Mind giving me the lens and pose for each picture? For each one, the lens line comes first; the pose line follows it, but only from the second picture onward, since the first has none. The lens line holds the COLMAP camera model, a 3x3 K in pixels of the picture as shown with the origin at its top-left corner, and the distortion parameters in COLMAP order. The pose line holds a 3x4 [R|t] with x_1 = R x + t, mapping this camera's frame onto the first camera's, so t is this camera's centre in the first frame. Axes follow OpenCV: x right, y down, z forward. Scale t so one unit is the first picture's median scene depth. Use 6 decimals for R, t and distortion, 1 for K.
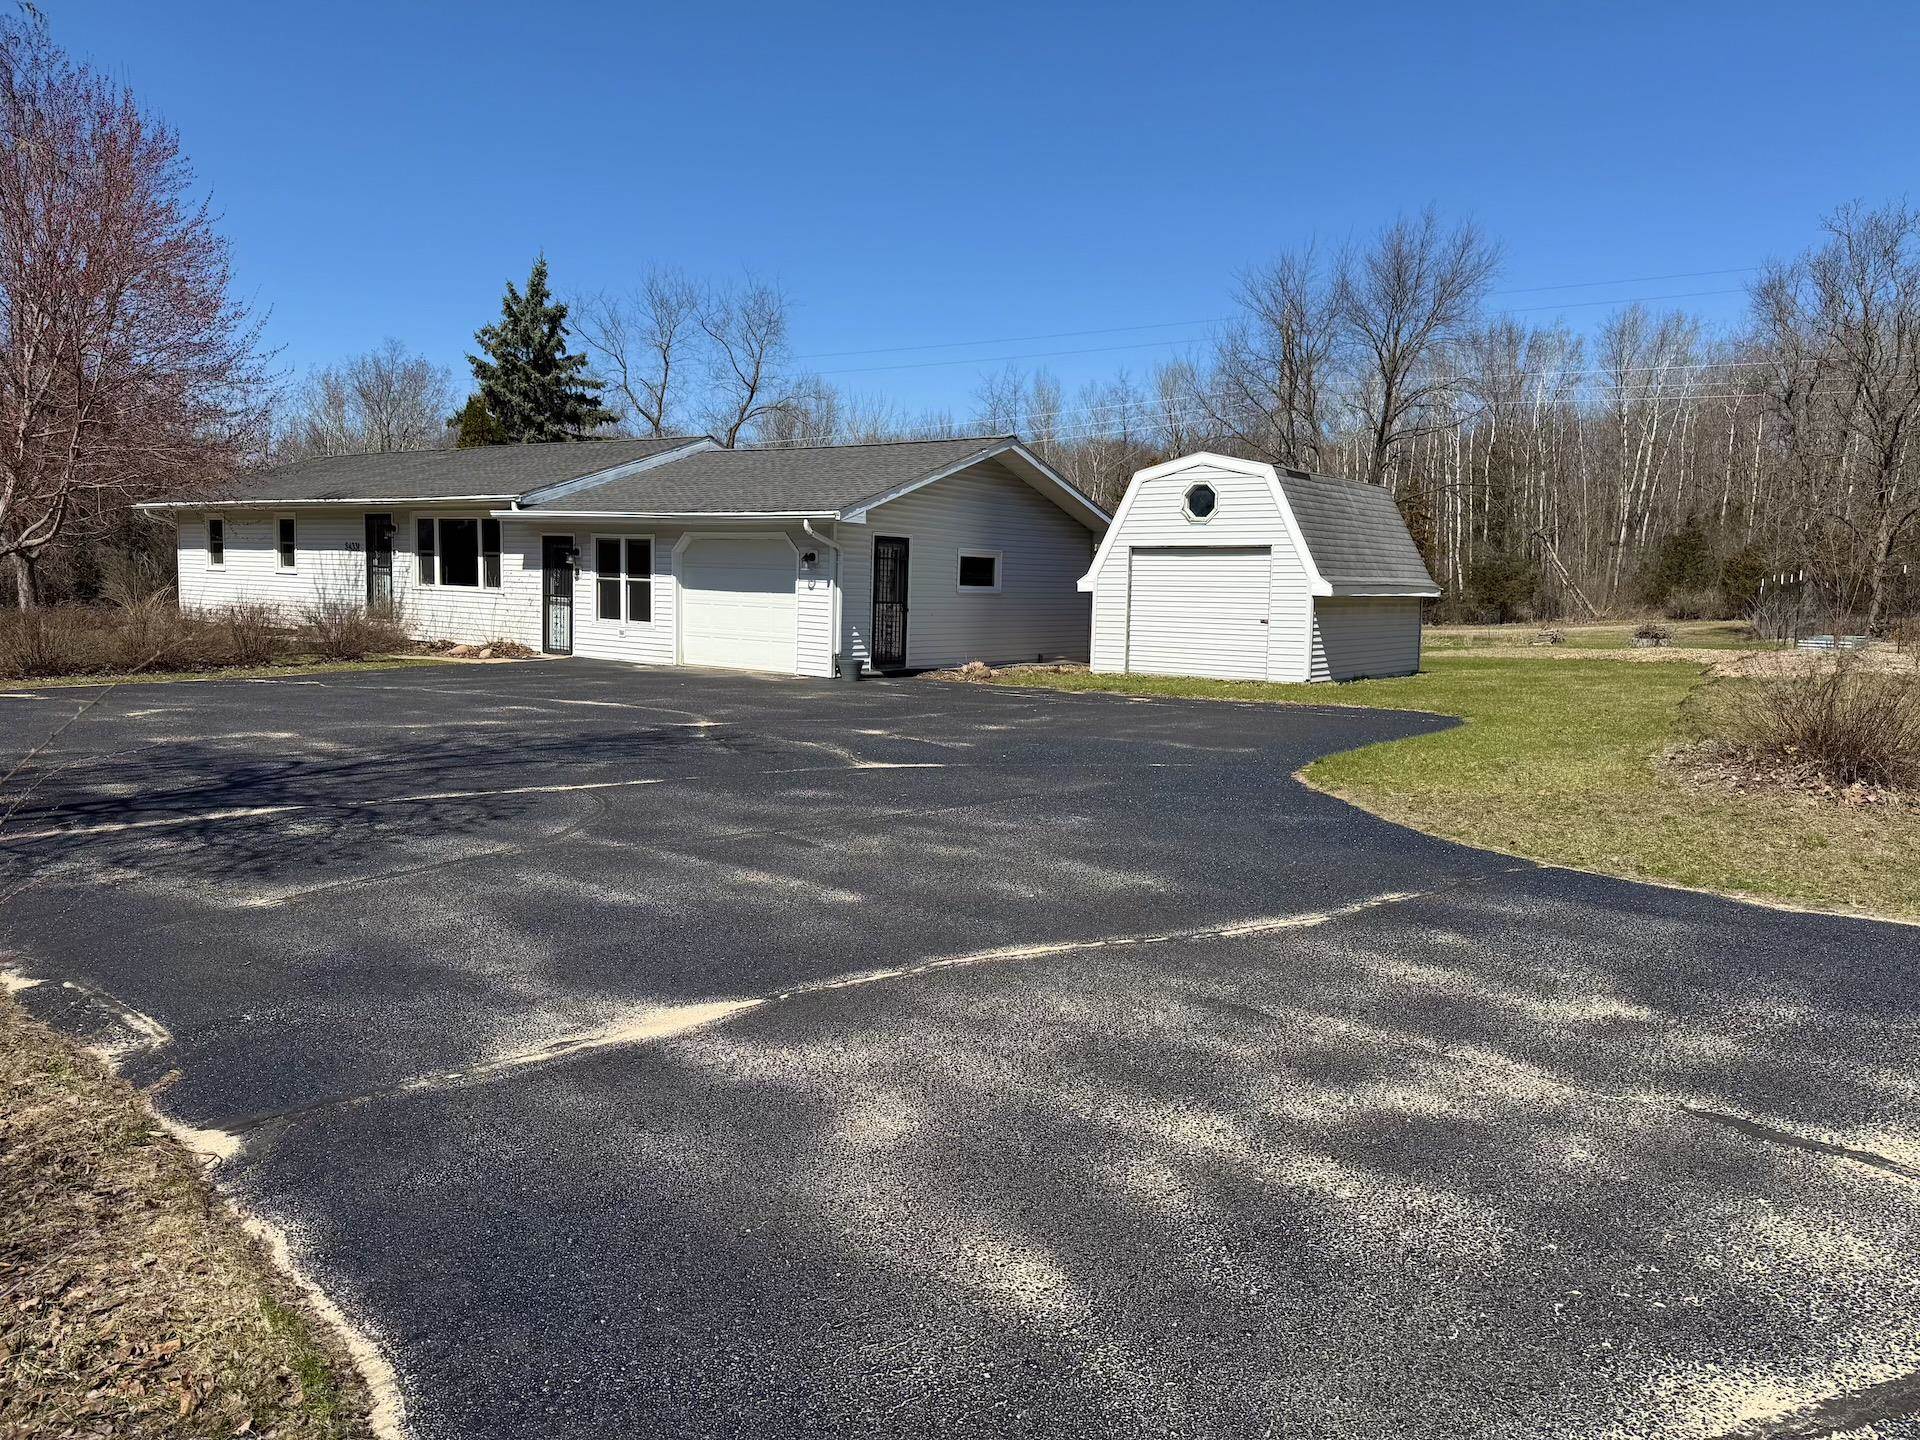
lens RADIAL K [[1383.7, 0, 1011.4], [0, 1383.7, 719.0], [0, 0, 1]] dist [0.214820, -0.451367]
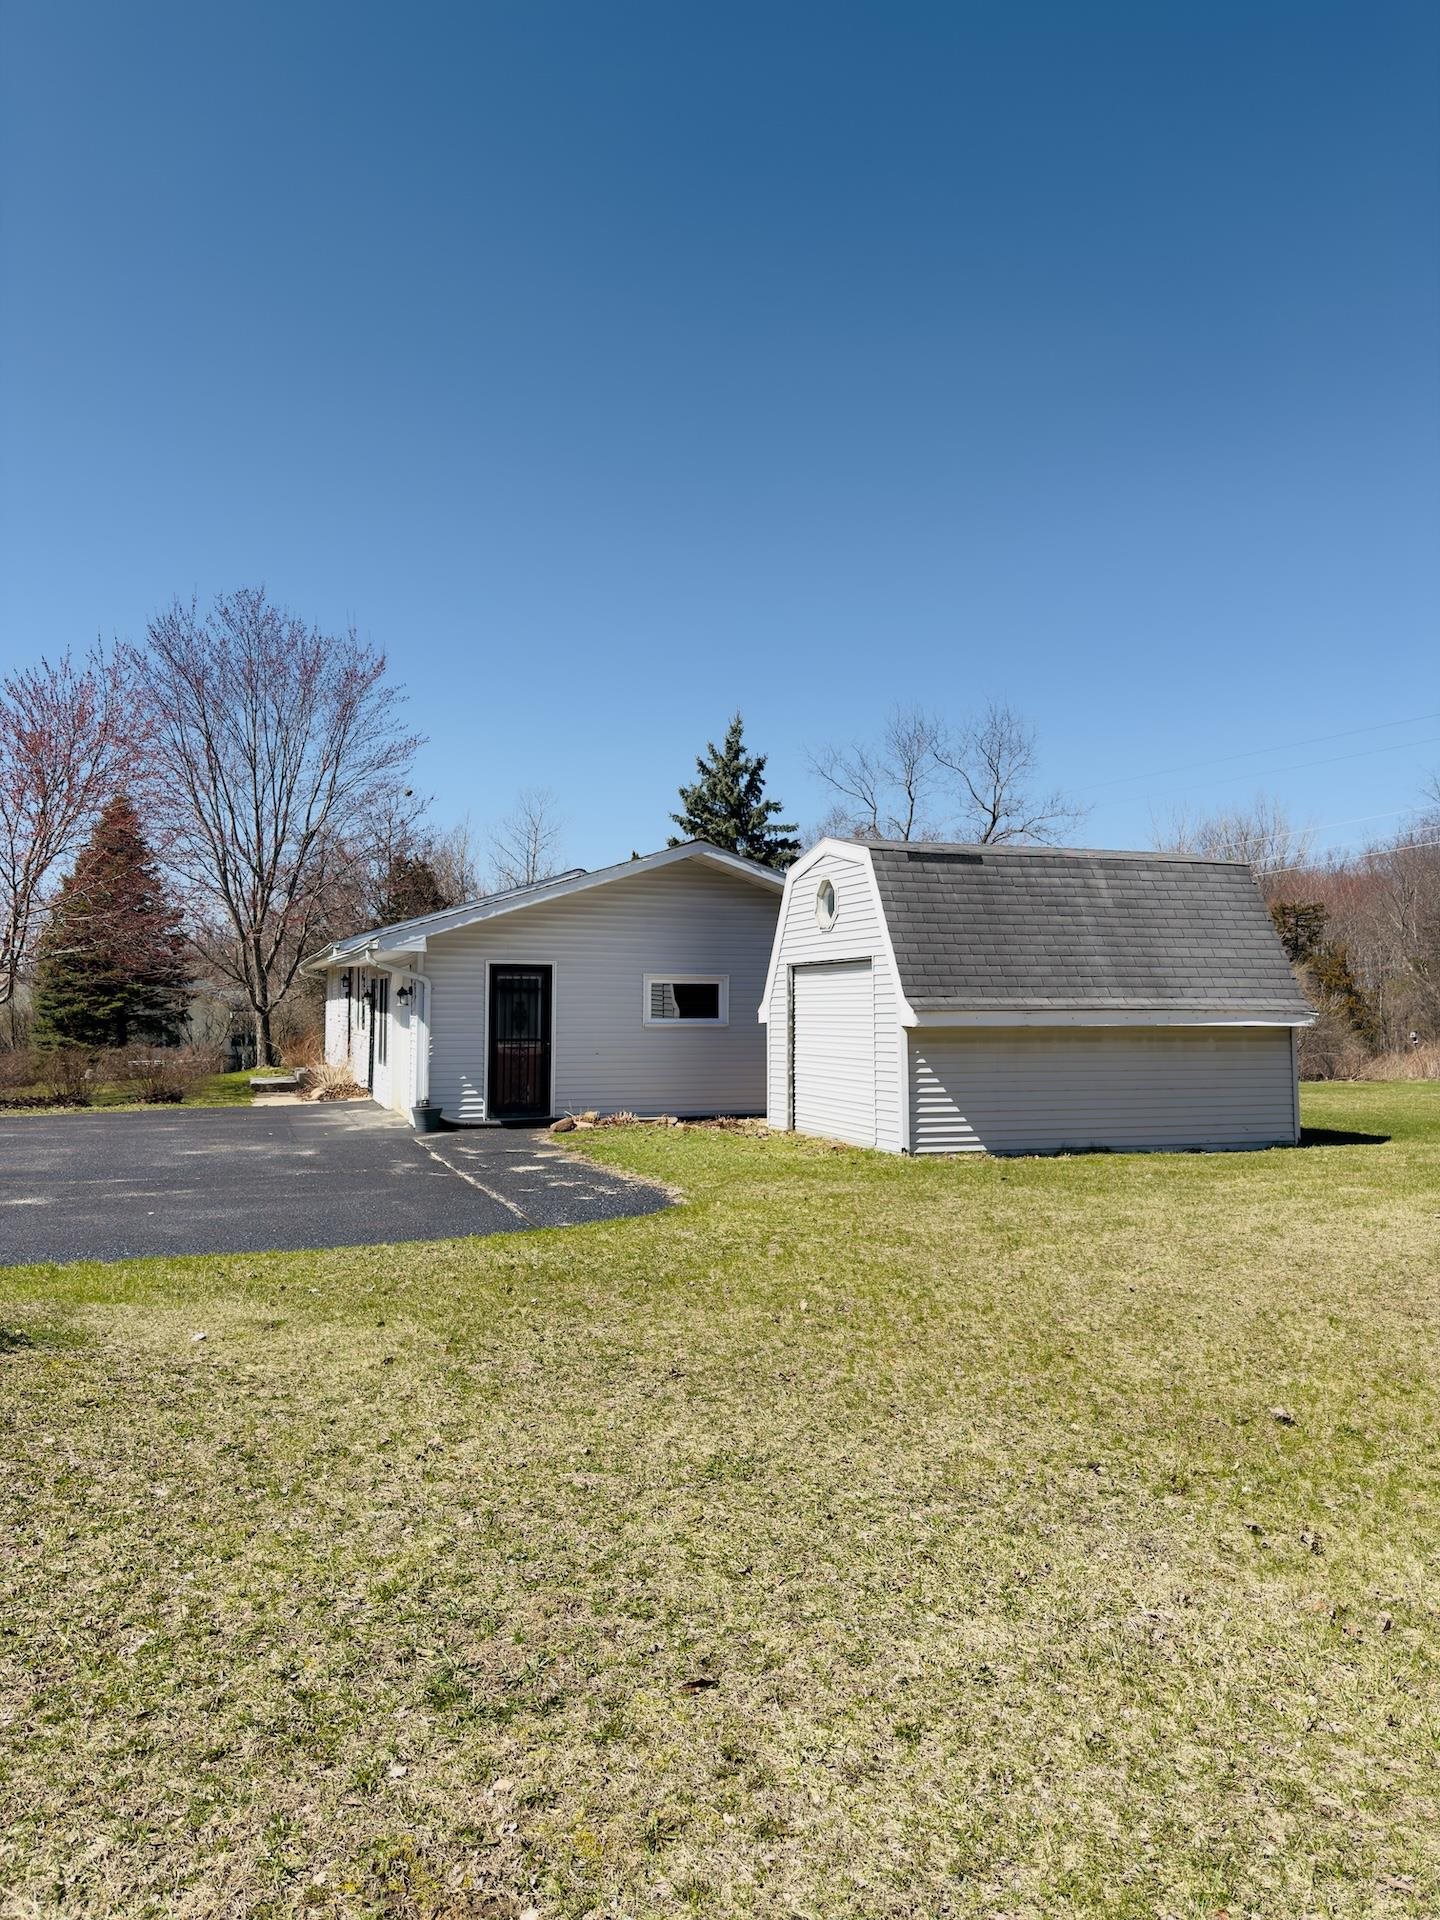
lens RADIAL K [[1383.7, 0, 731.5], [0, 1383.7, 959.0], [0, 0, 1]] dist [0.214820, -0.451367]
pose [[0.813478, -0.042159, -0.580065, 0.471250], [-0.038971, 0.991176, -0.126692, -0.026673], [0.580288, 0.125666, 0.804657, 0.338837]]
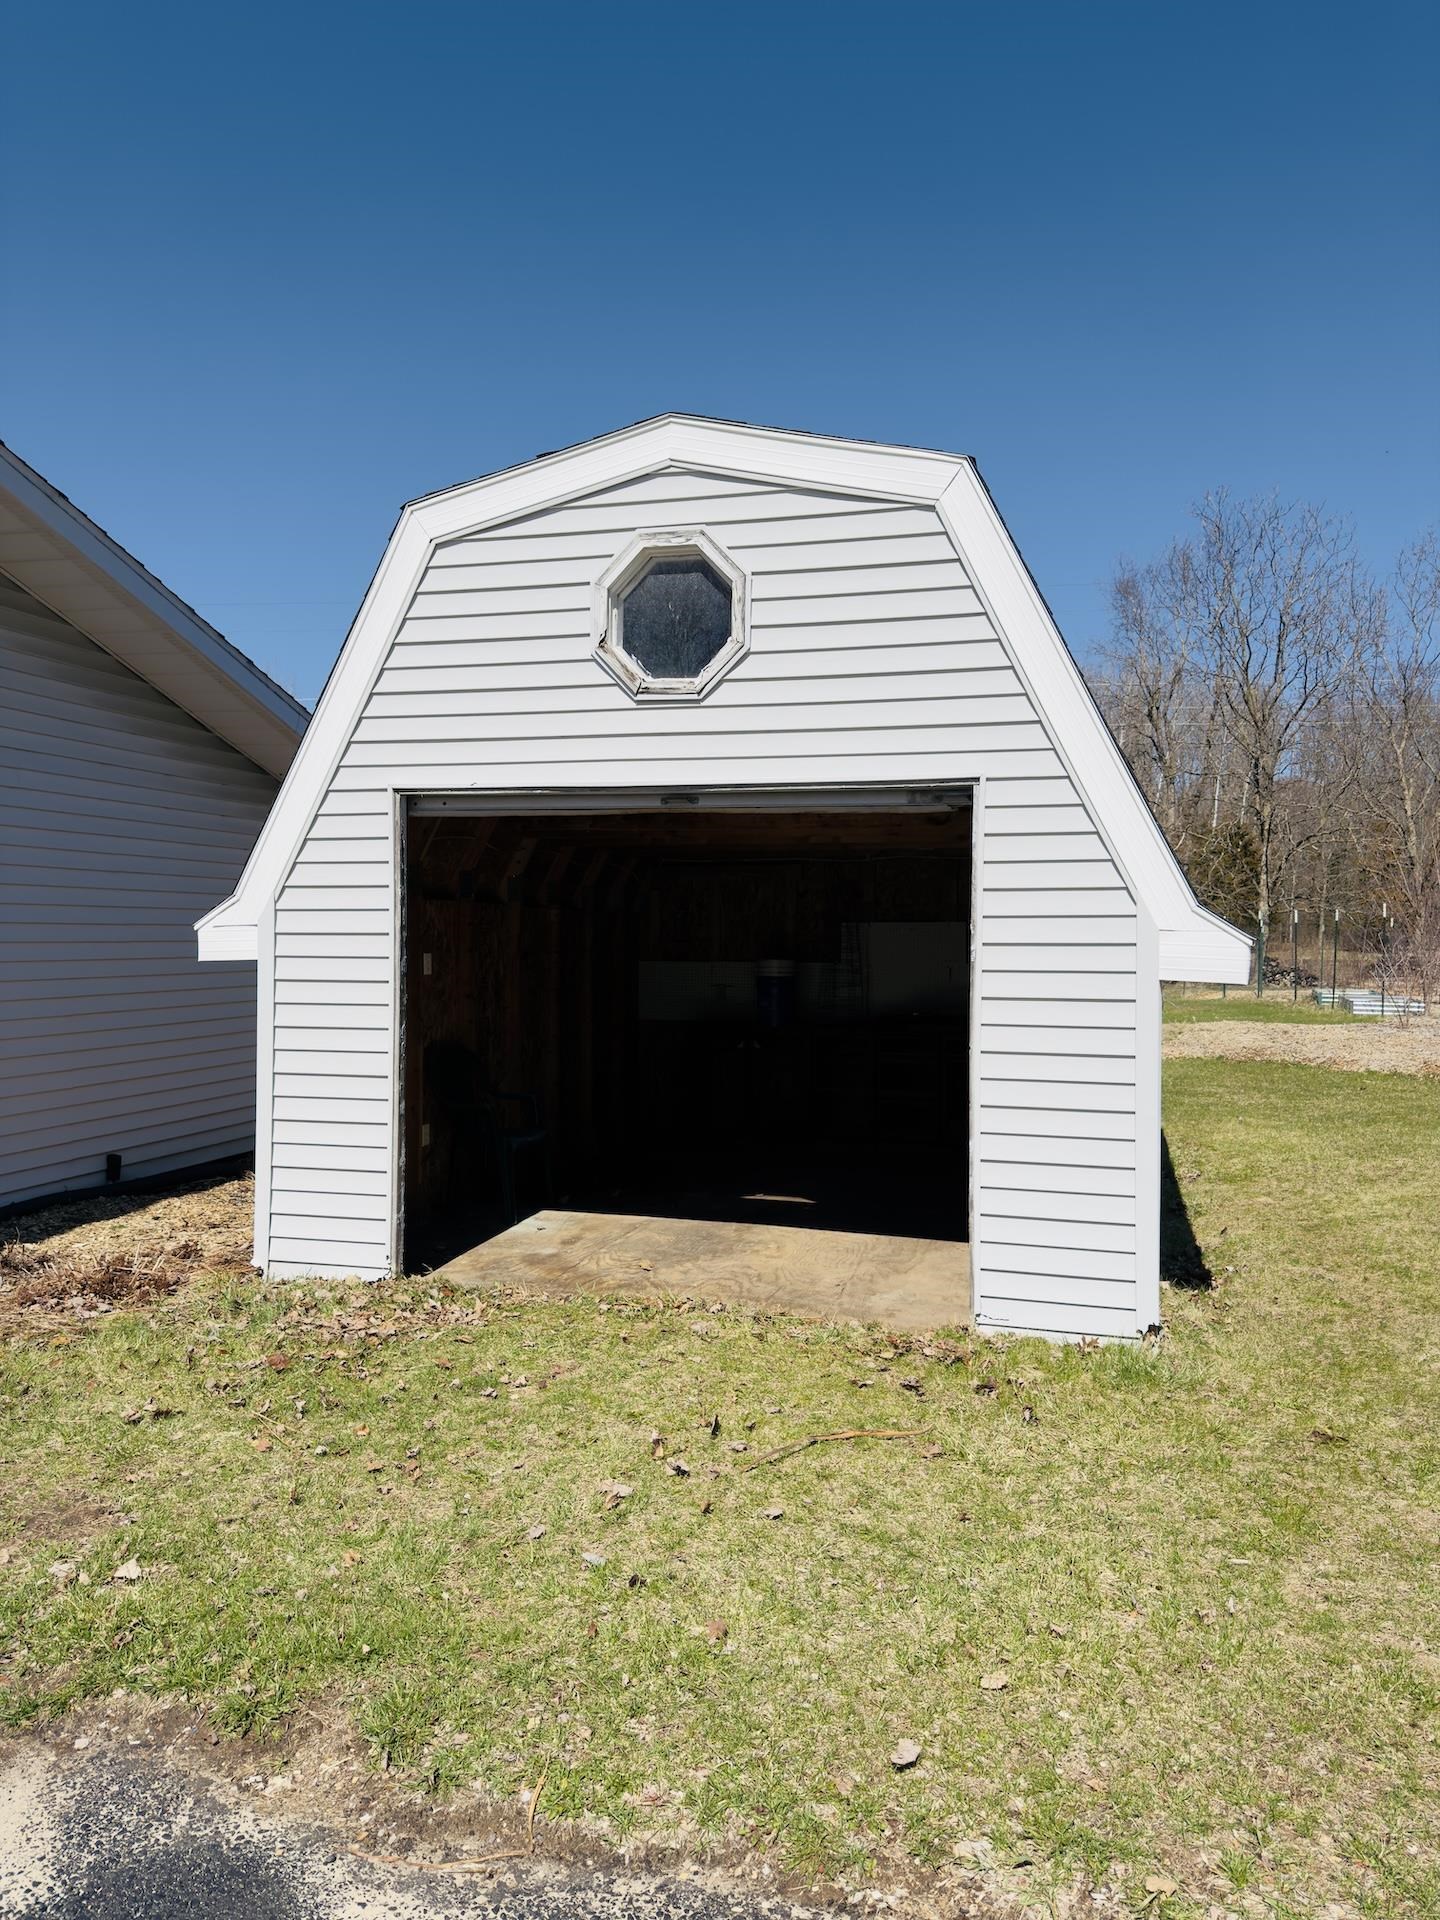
lens RADIAL K [[1383.7, 0, 731.5], [0, 1383.7, 959.0], [0, 0, 1]] dist [0.214820, -0.451367]
pose [[0.952732, -0.019690, 0.303175, 0.060222], [0.037353, 0.997918, -0.052573, -0.071323], [-0.301508, 0.061413, 0.951484, 0.682059]]
